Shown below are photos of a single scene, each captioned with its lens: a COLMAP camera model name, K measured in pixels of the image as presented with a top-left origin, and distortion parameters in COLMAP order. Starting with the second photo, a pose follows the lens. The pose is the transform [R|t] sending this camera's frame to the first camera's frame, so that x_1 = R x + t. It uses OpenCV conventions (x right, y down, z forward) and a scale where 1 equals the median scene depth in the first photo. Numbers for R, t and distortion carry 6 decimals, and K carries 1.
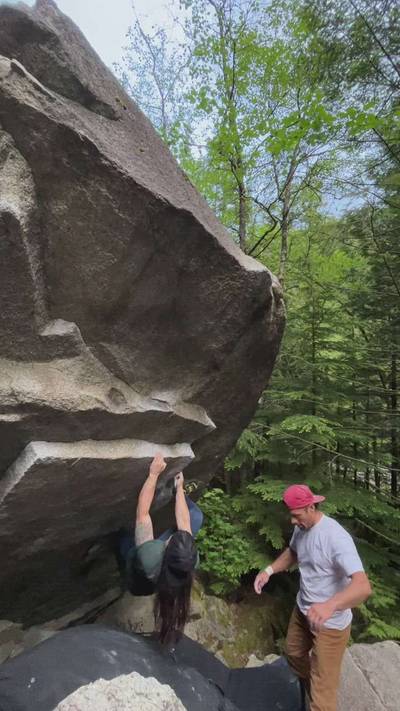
lens RADIAL K [[326.8, 0, 197.0], [0, 326.8, 350.5], [0, 0, 1]] dist [0.000842, 0.000088]
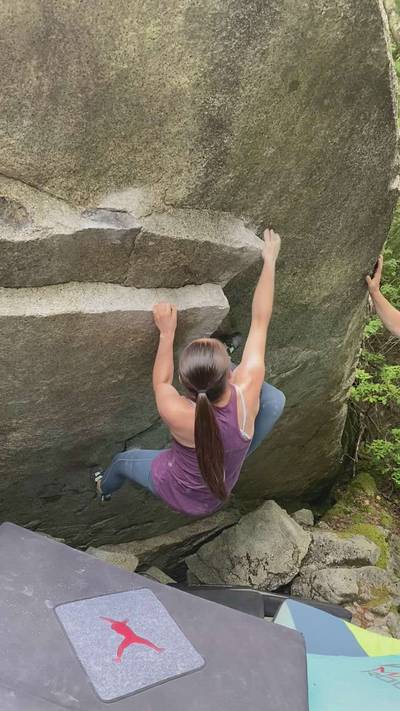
lens RADIAL K [[622.2, 0, 202.6], [0, 622.2, 357.0], [0, 0, 1]] dist [0.083542, -0.178482]
pose [[0.912572, -0.029370, -0.407861, 0.504813], [0.174305, 0.930203, 0.323017, 0.080732], [0.369907, -0.365868, 0.853996, 0.089447]]
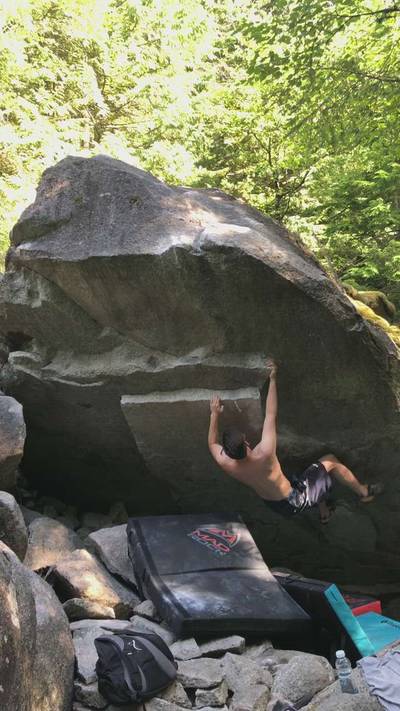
lens RADIAL K [[676.6, 0, 206.5], [0, 676.6, 355.7], [0, 0, 1]] dist [0.079063, -0.008077]
pose [[0.403770, -0.182896, -0.896392, 2.656408], [0.280377, 0.957403, -0.069051, 0.399604], [0.870838, -0.223447, 0.437851, -0.143700]]
